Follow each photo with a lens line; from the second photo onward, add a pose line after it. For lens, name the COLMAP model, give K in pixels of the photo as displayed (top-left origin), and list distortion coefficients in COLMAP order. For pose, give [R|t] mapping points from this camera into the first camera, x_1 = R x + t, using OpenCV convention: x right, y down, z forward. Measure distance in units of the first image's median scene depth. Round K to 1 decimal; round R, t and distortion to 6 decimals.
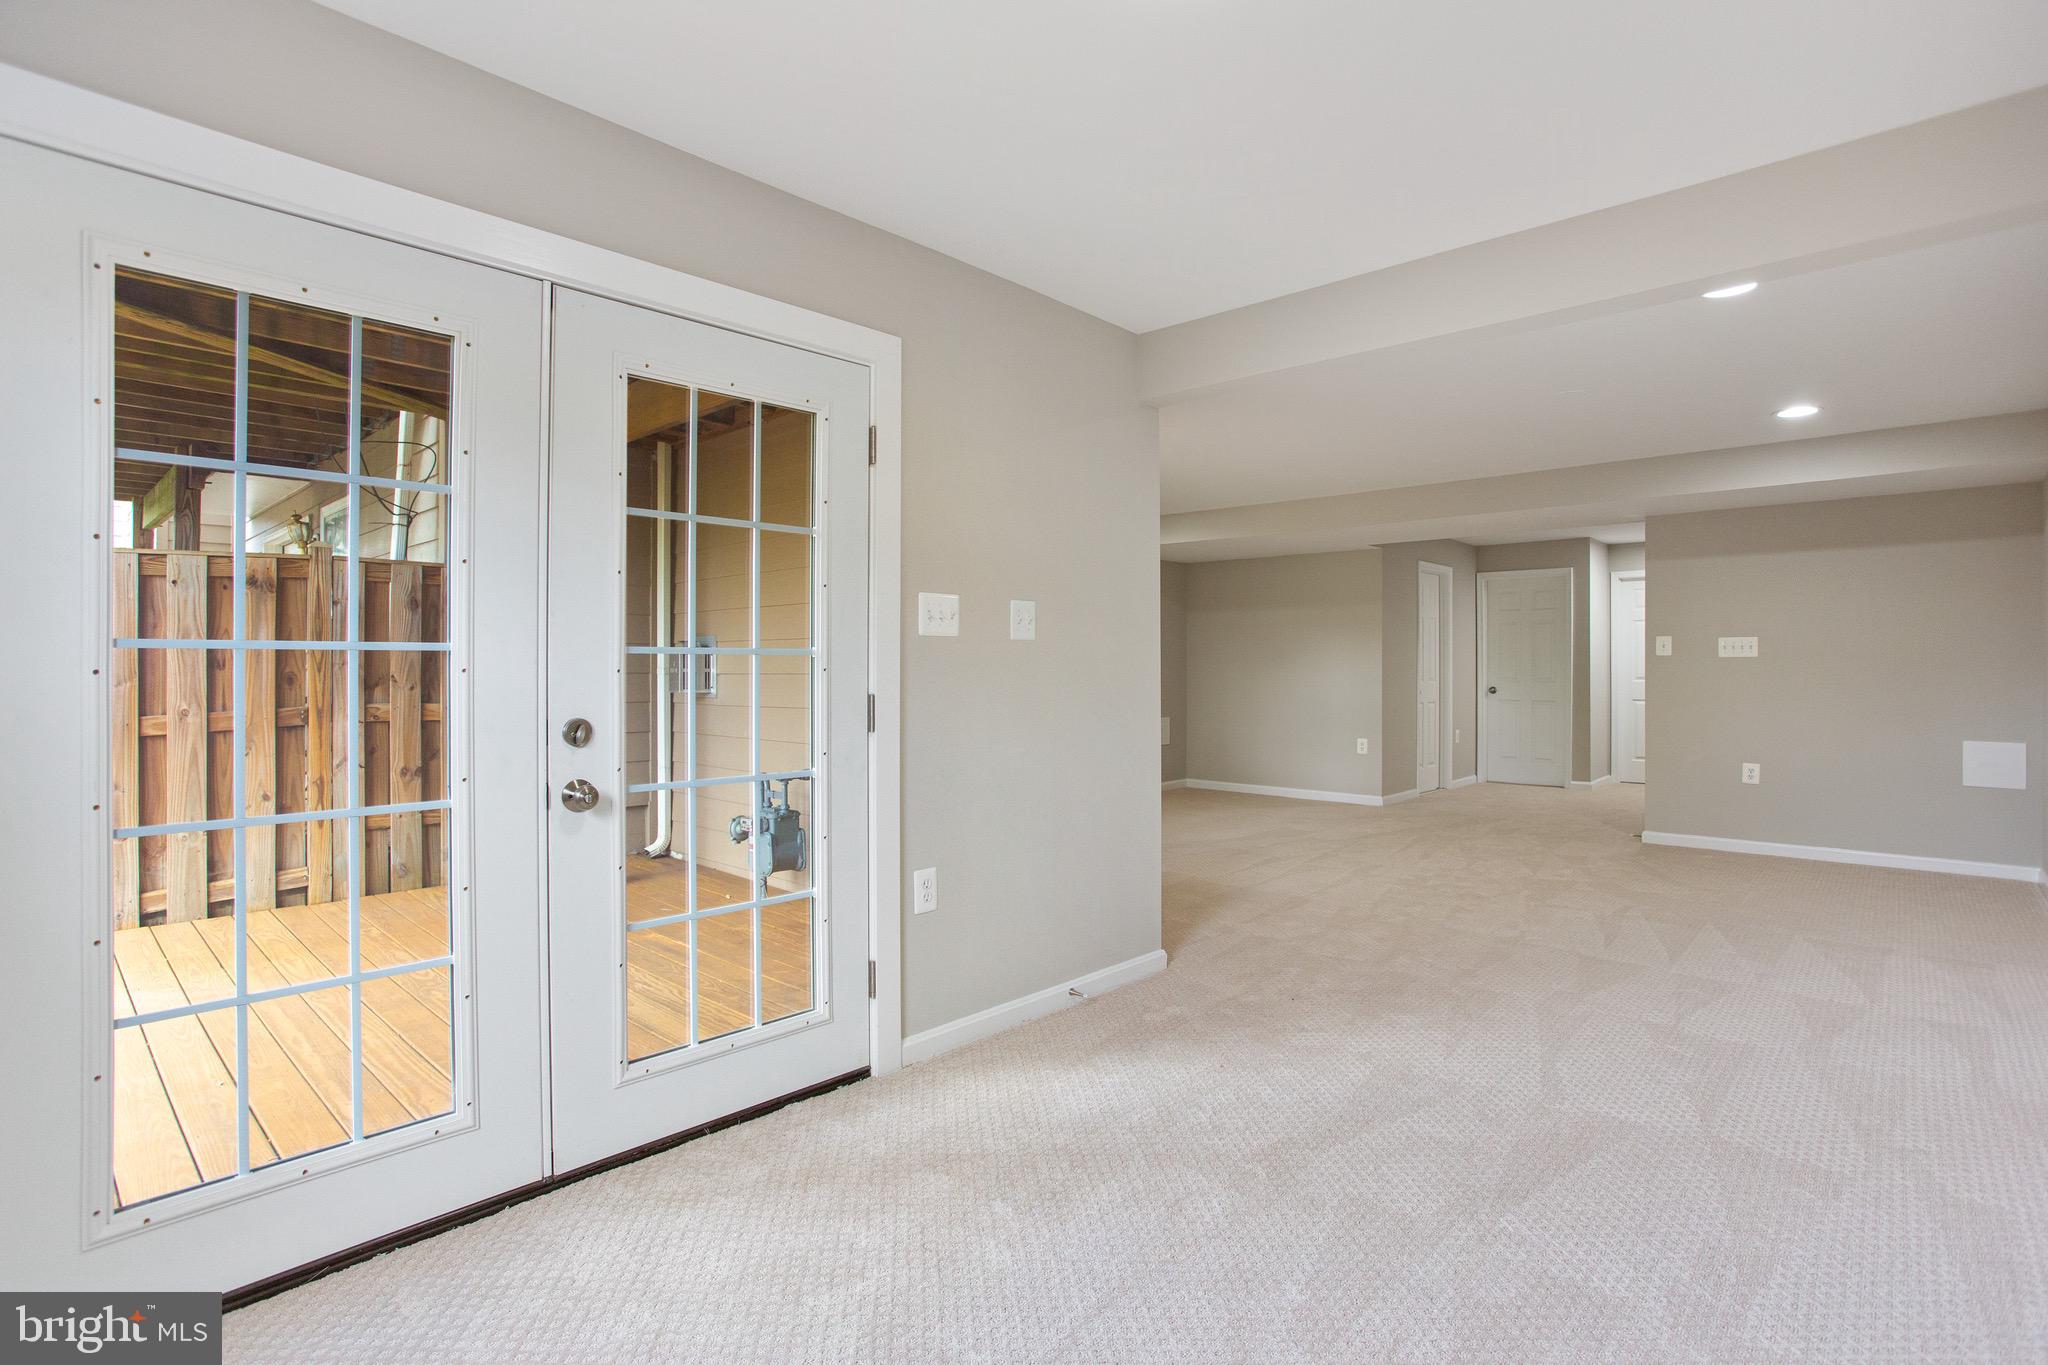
lens RADIAL K [[1002.7, 0, 1029.2], [0, 1002.7, 675.3], [0, 0, 1]] dist [-0.018472, 0.000973]
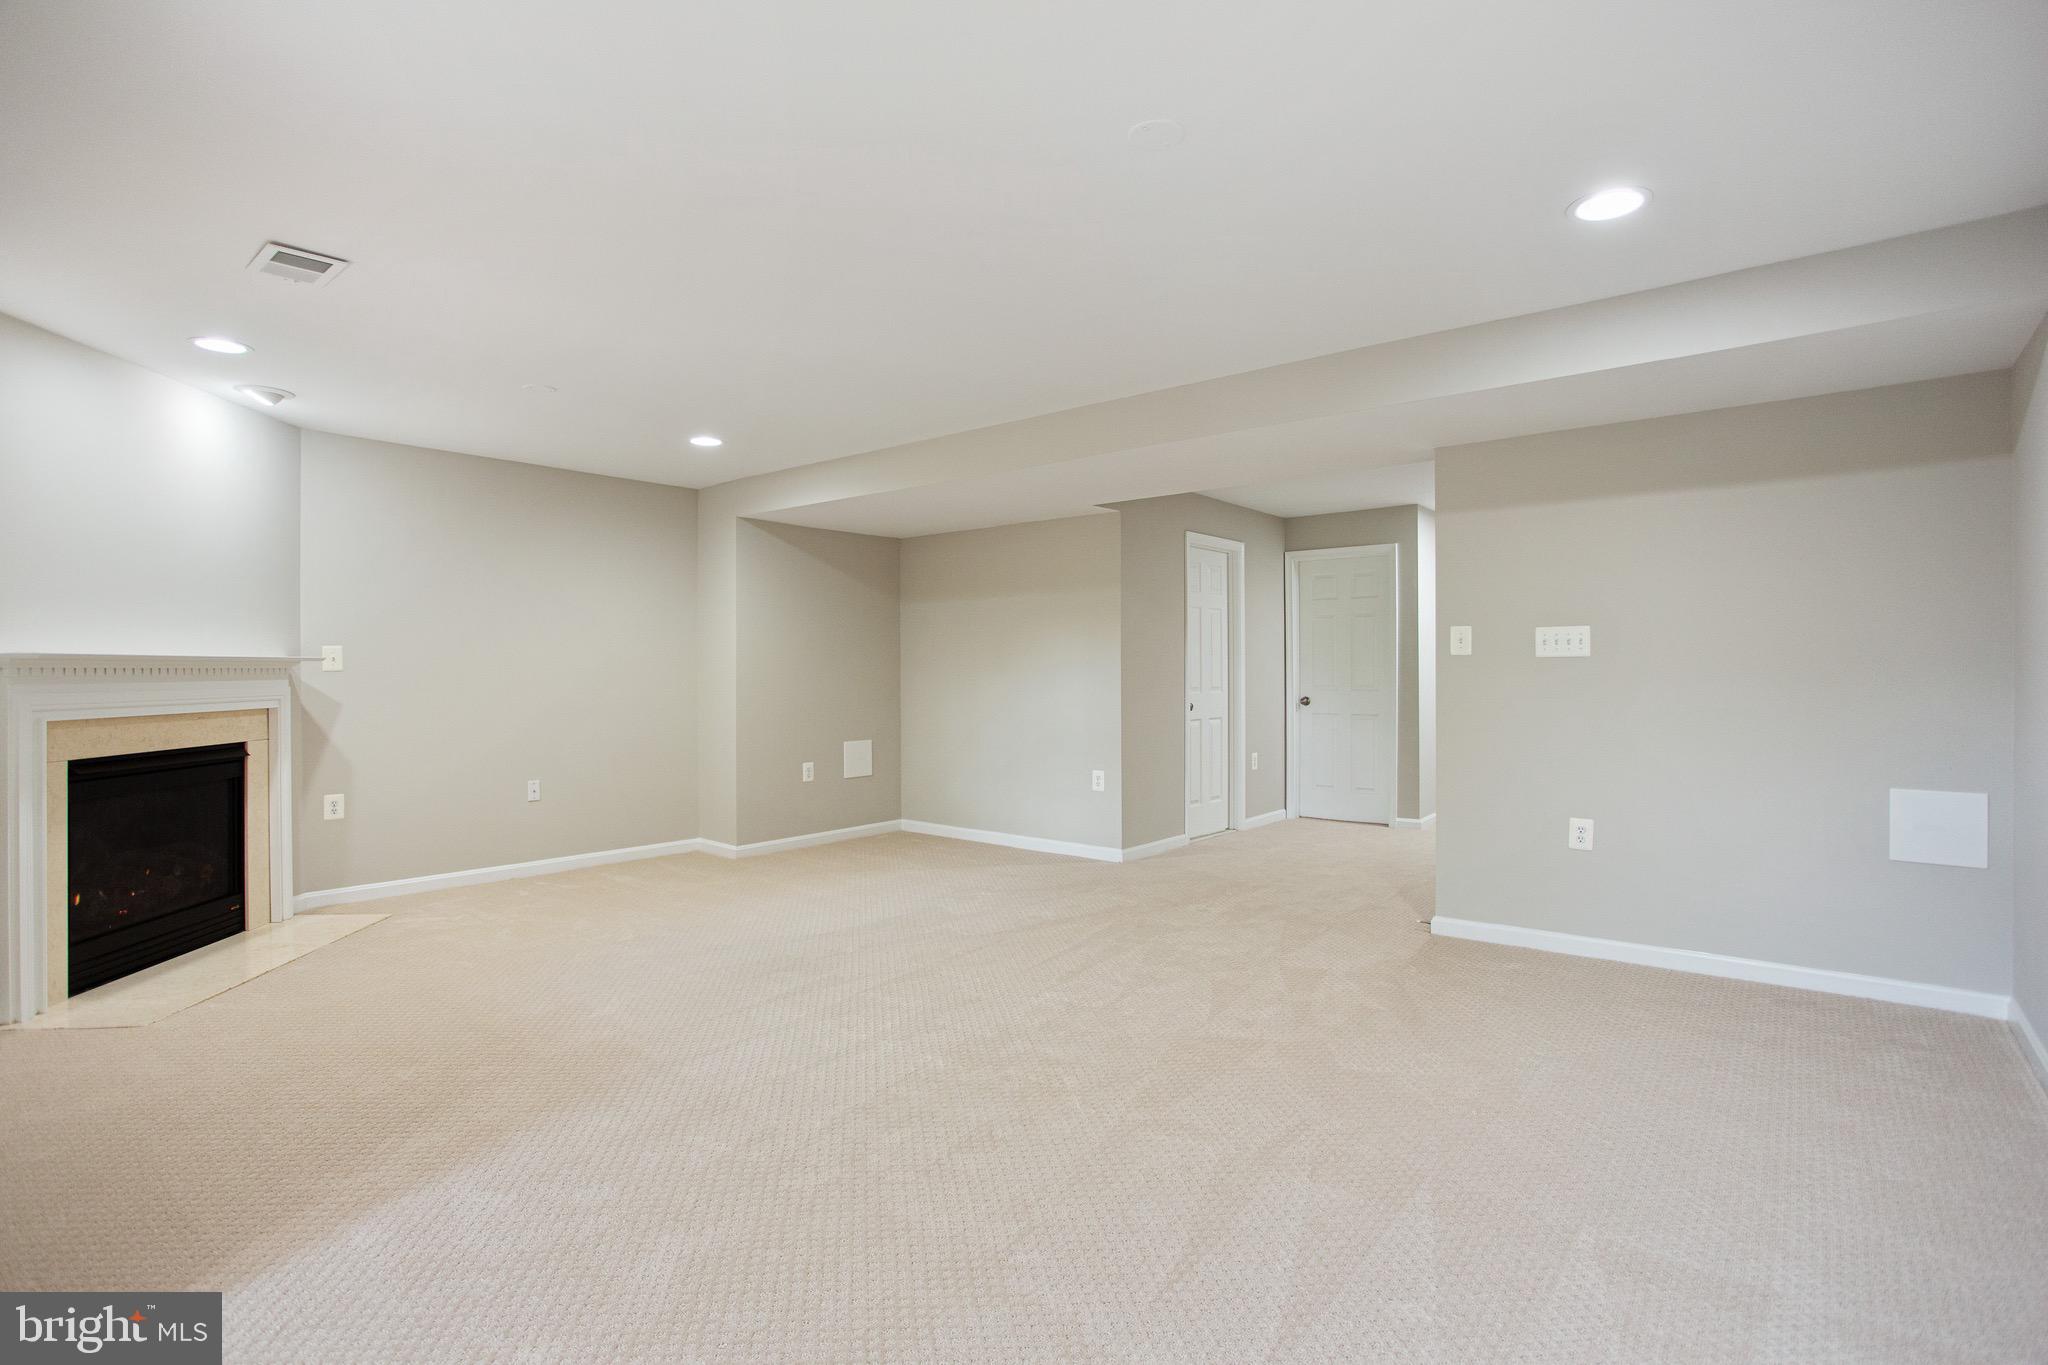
lens RADIAL K [[1014.4, 0, 1028.9], [0, 1014.4, 674.3], [0, 0, 1]] dist [-0.003965, -0.013432]
pose [[0.997827, -0.002624, 0.065830, 0.300119], [0.002989, 0.999981, -0.005455, -0.003868], [-0.065814, 0.005640, 0.997816, 0.335190]]
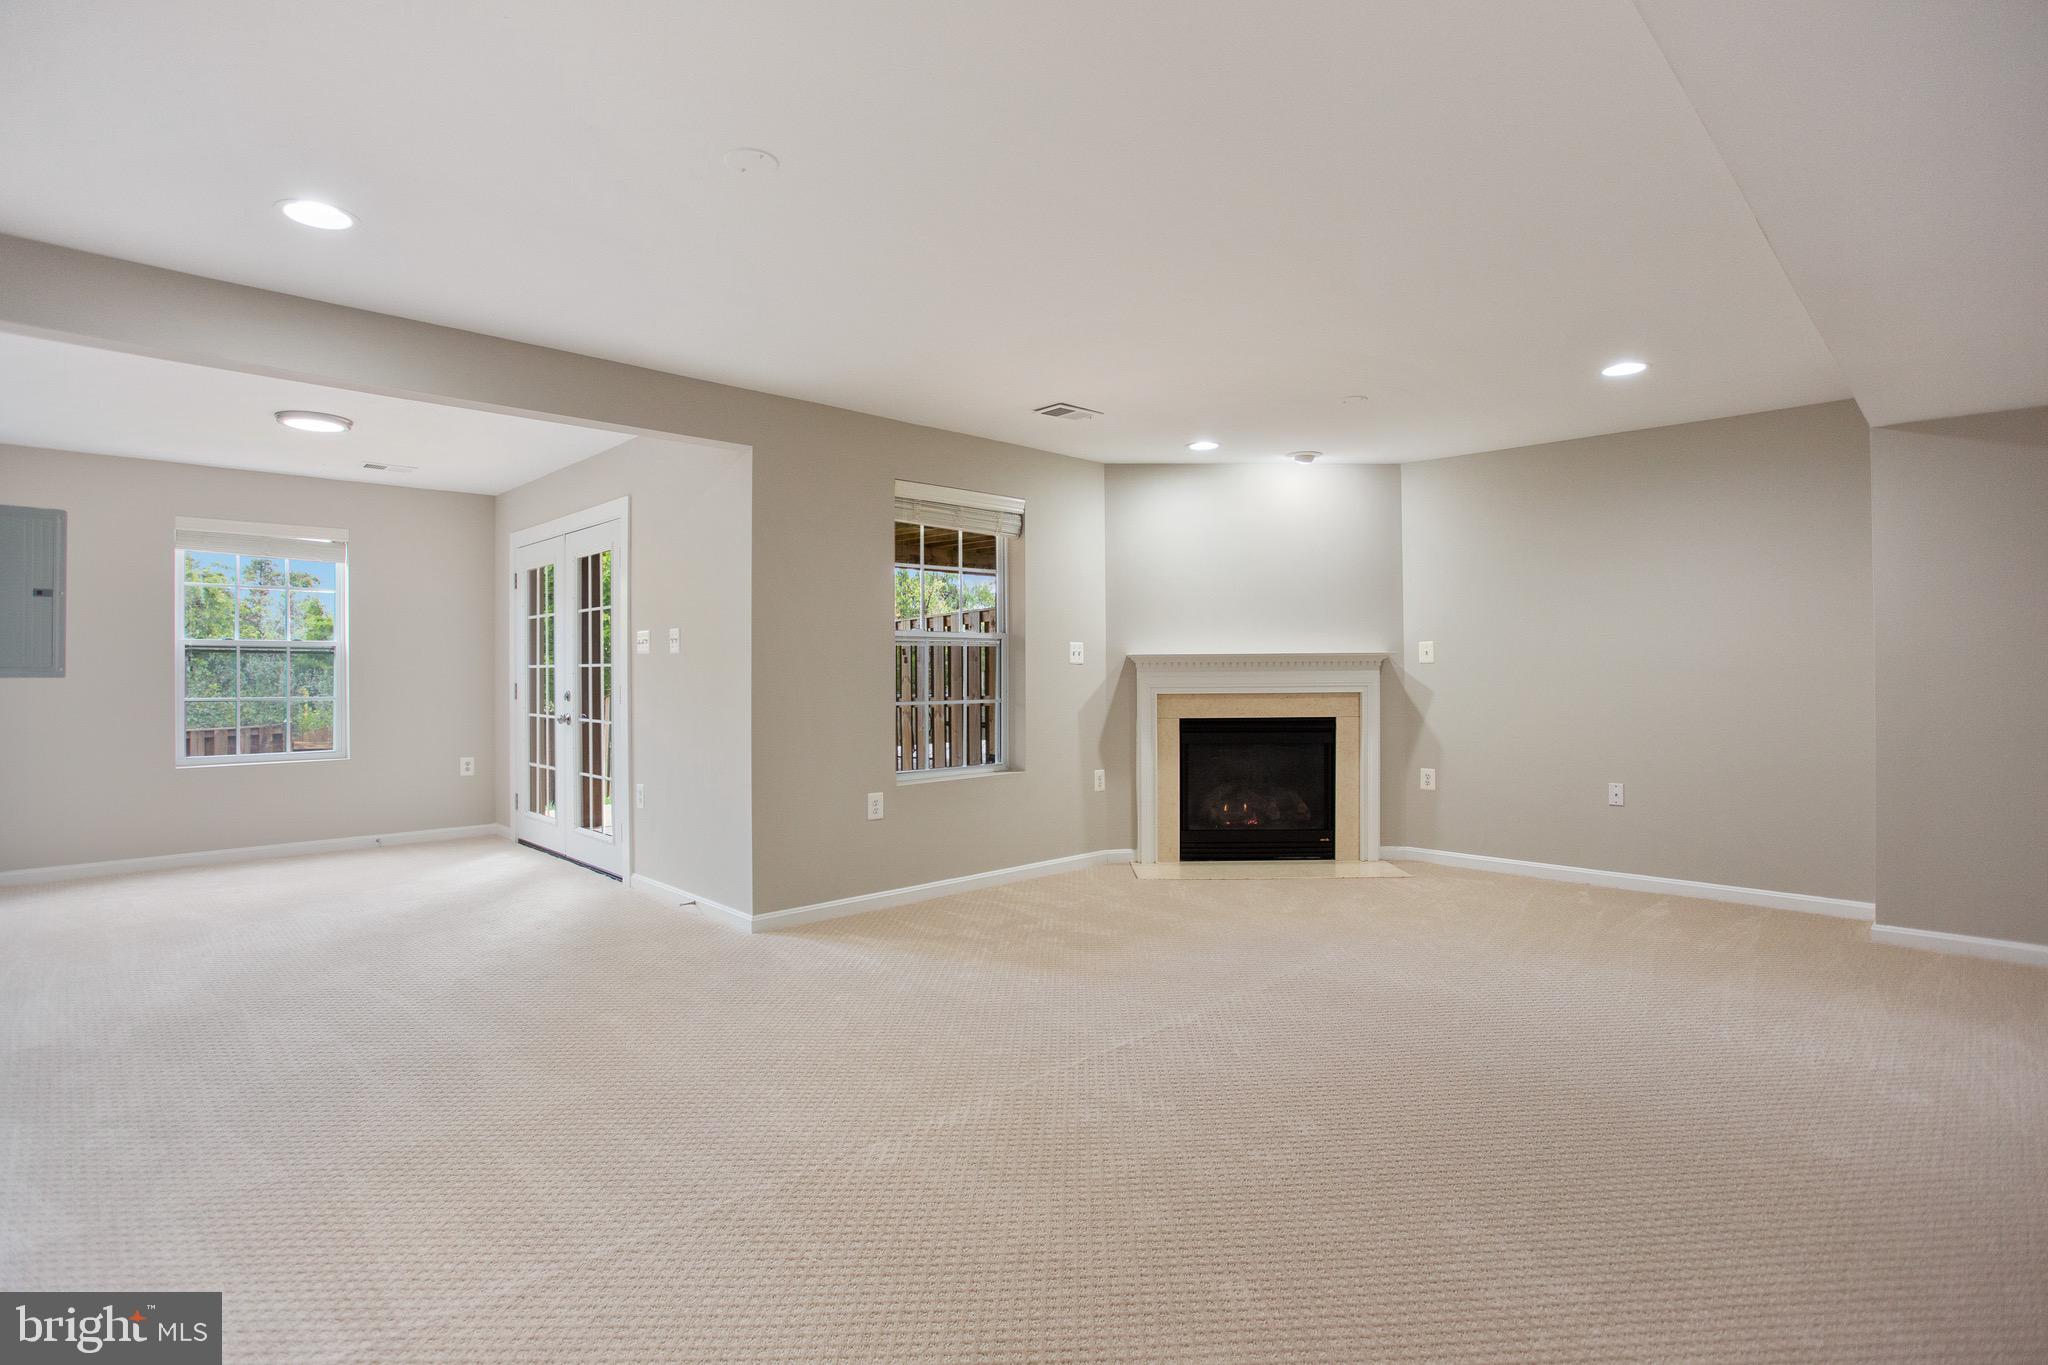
lens RADIAL K [[1014.4, 0, 1028.9], [0, 1014.4, 674.3], [0, 0, 1]] dist [-0.003965, -0.013432]
pose [[-0.048953, 0.001136, -0.998800, 0.741115], [-0.002656, 0.999996, 0.001267, -0.002387], [0.998798, 0.002715, -0.048950, 0.824618]]
